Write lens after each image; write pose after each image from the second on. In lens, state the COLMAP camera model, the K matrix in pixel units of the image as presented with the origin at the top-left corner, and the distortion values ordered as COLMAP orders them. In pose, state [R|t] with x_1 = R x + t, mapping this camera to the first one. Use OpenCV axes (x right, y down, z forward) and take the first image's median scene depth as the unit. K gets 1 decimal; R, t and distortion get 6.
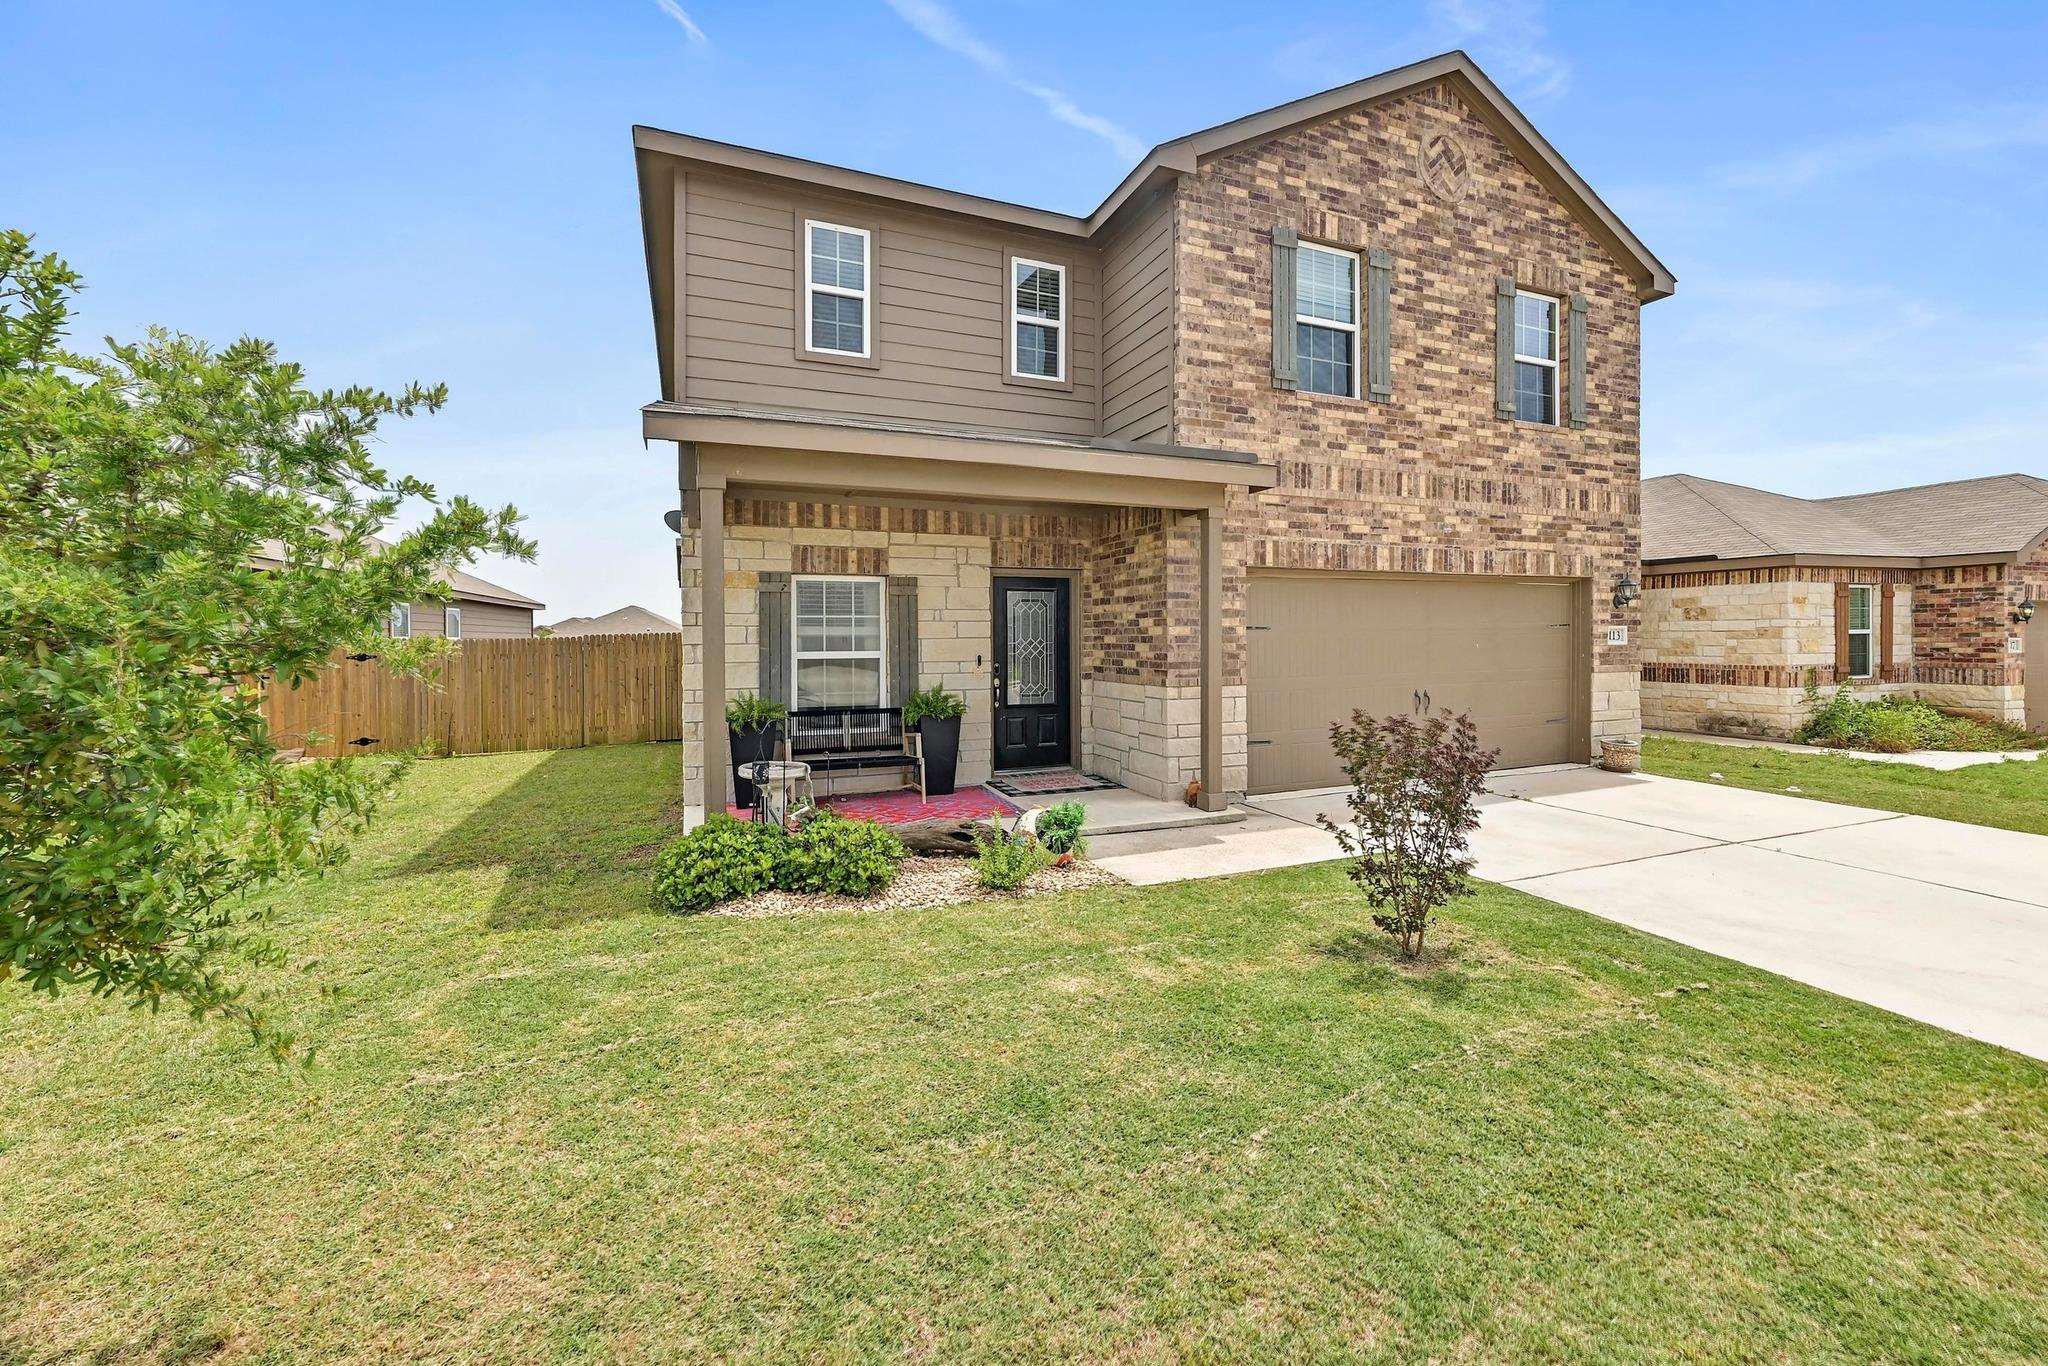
lens RADIAL K [[813.9, 0, 1021.7], [0, 813.9, 653.4], [0, 0, 1]] dist [-0.000366, 0.000023]
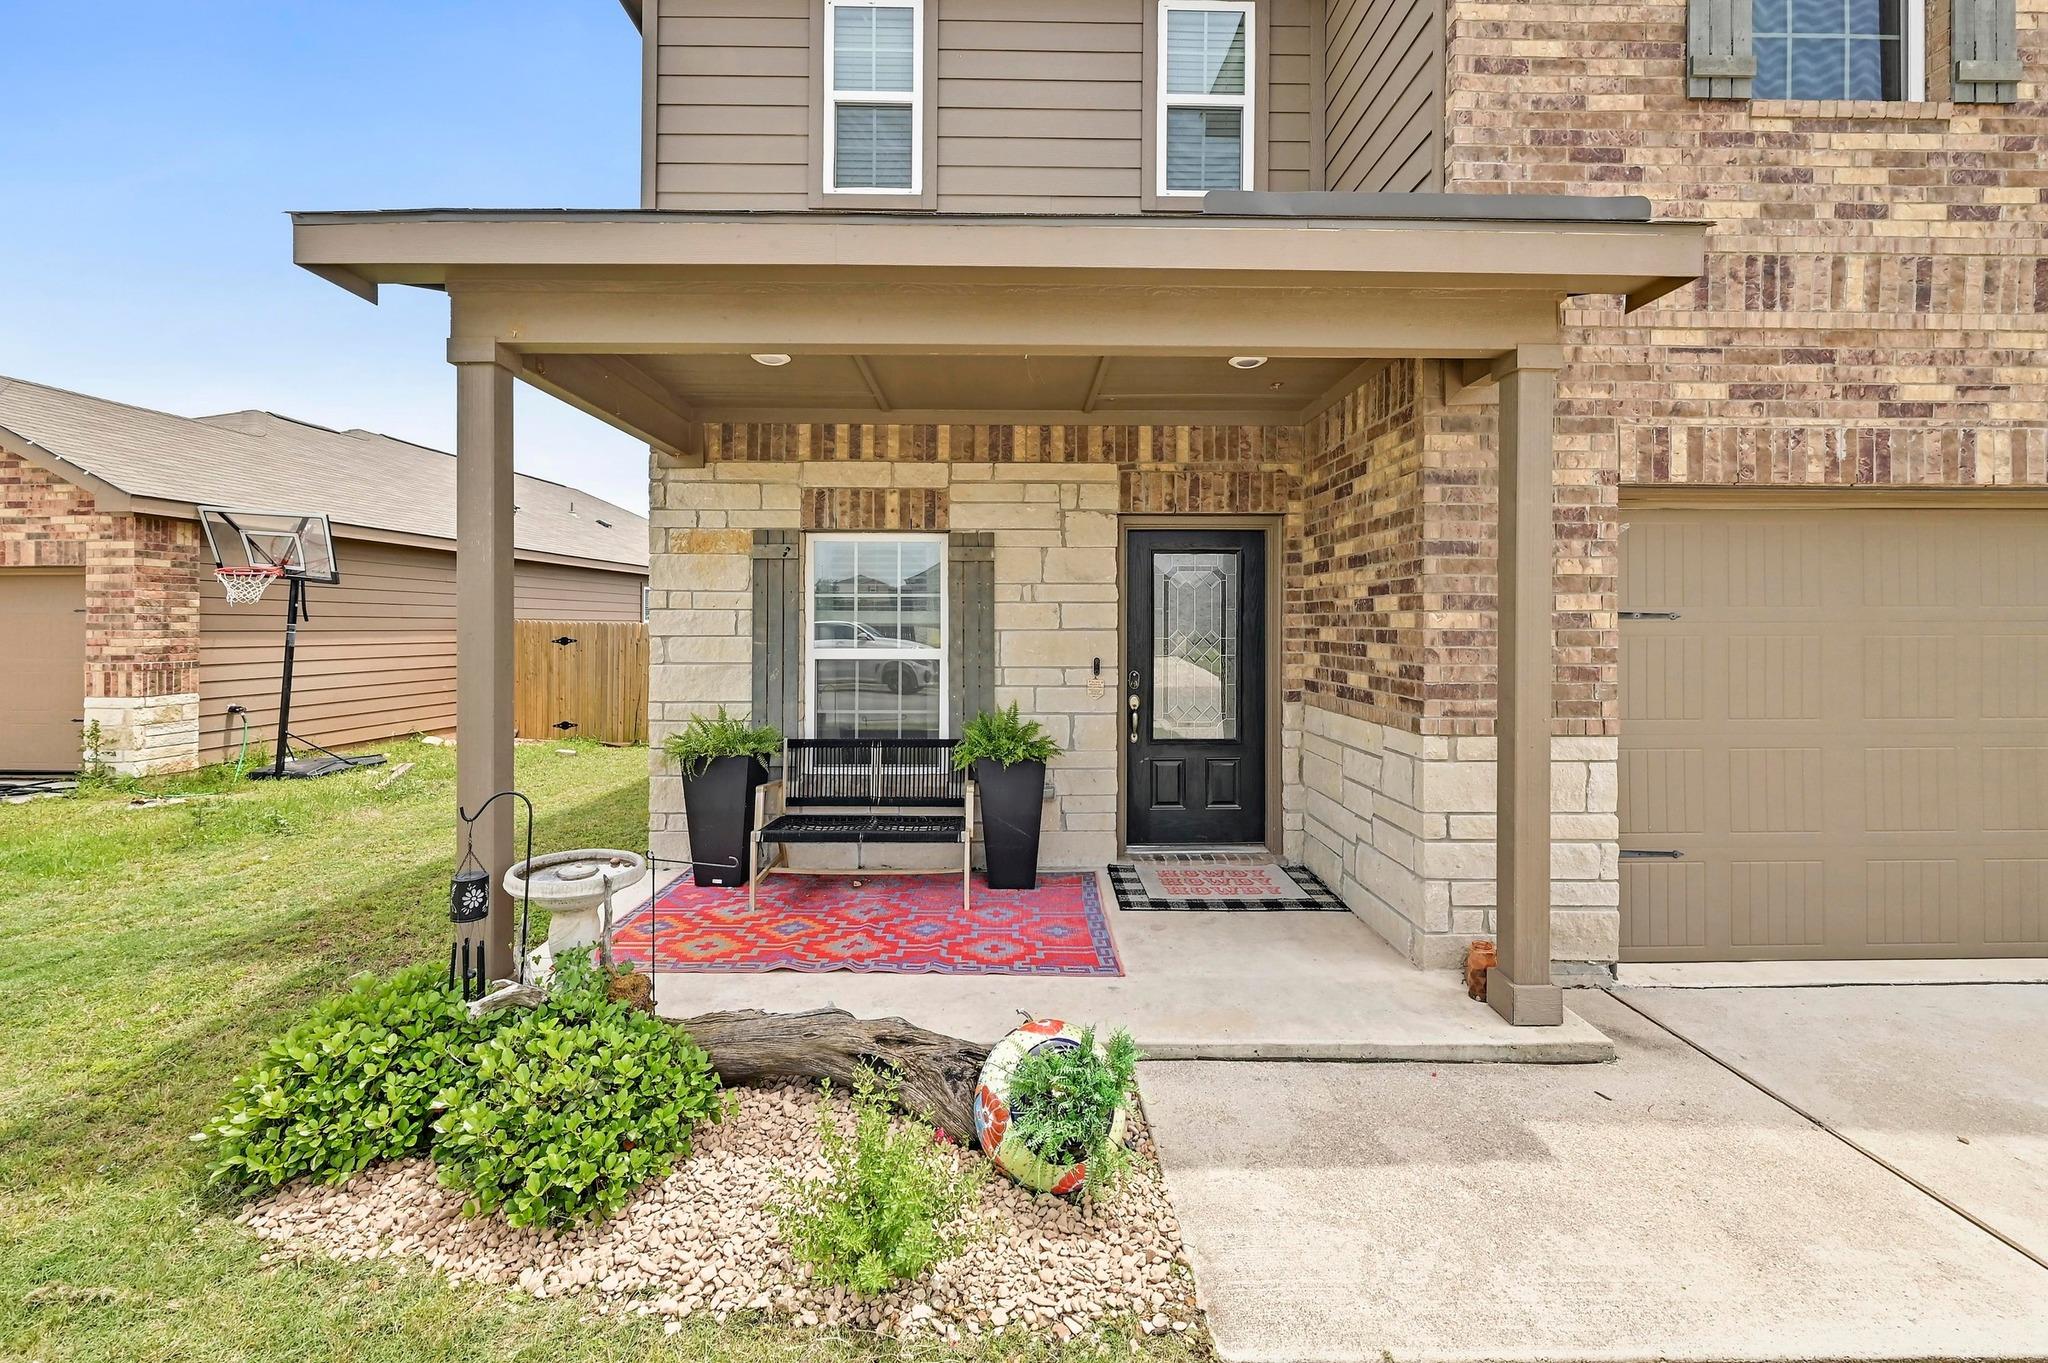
lens RADIAL K [[812.4, 0, 1024.9], [0, 812.4, 626.3], [0, 0, 1]] dist [-0.000527, 0.000011]
pose [[0.932860, 0.008596, -0.360138, 0.119574], [-0.014019, 0.999824, -0.012449, -0.013430], [0.359967, 0.016662, 0.932816, 0.418955]]
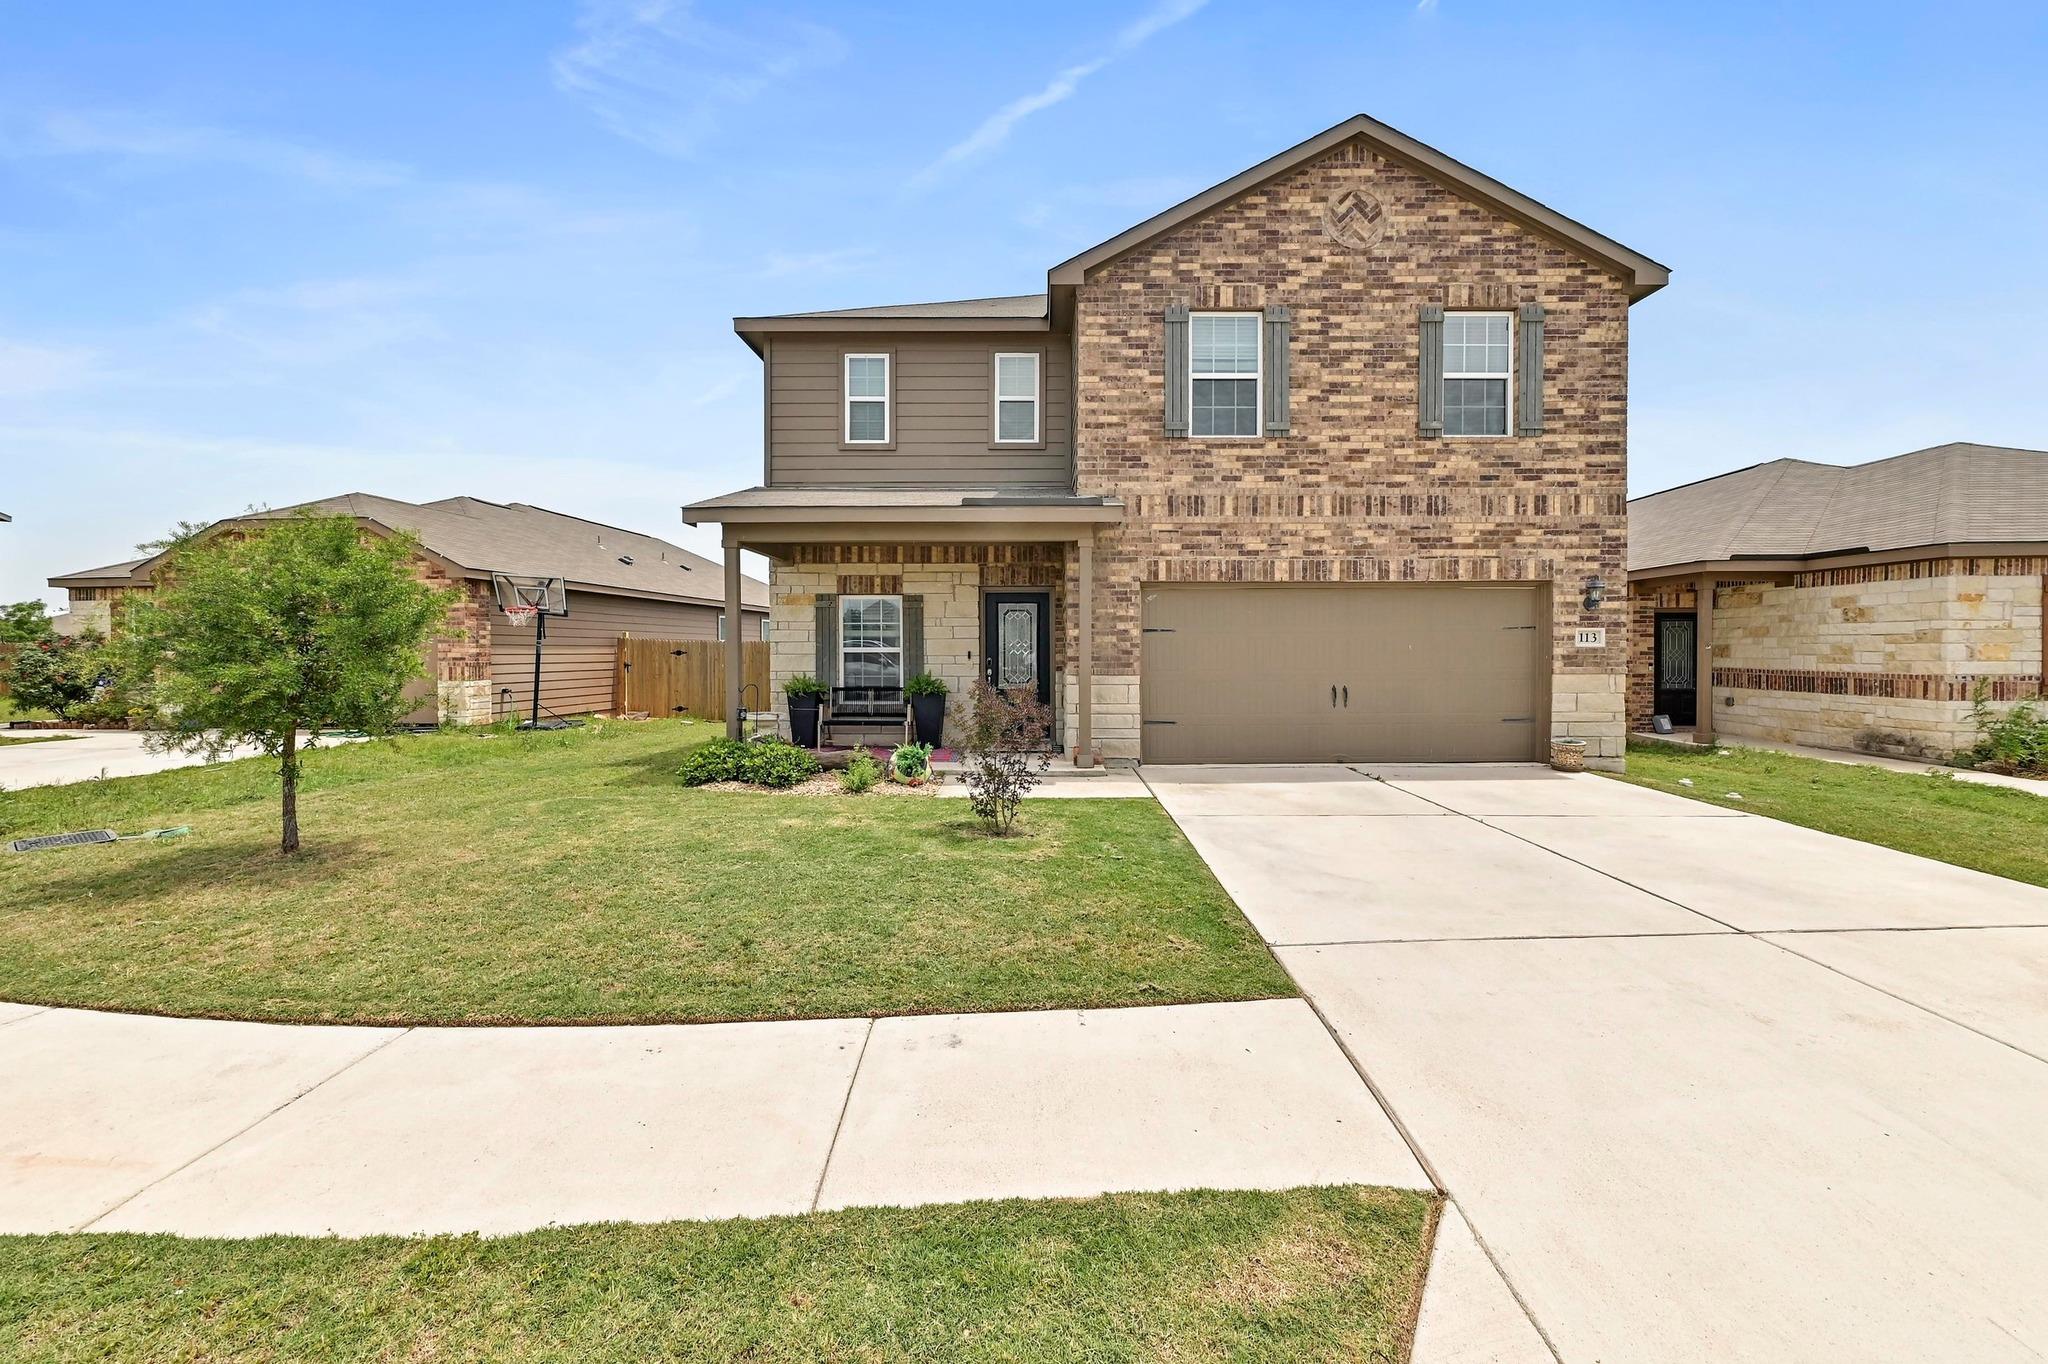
lens RADIAL K [[814.6, 0, 1036.7], [0, 814.6, 675.5], [0, 0, 1]] dist [-0.000184, -0.000095]
pose [[0.924743, 0.017930, -0.380170, 0.583948], [-0.011615, 0.999754, 0.018897, 0.016308], [0.380415, -0.013059, 0.924724, -0.224685]]
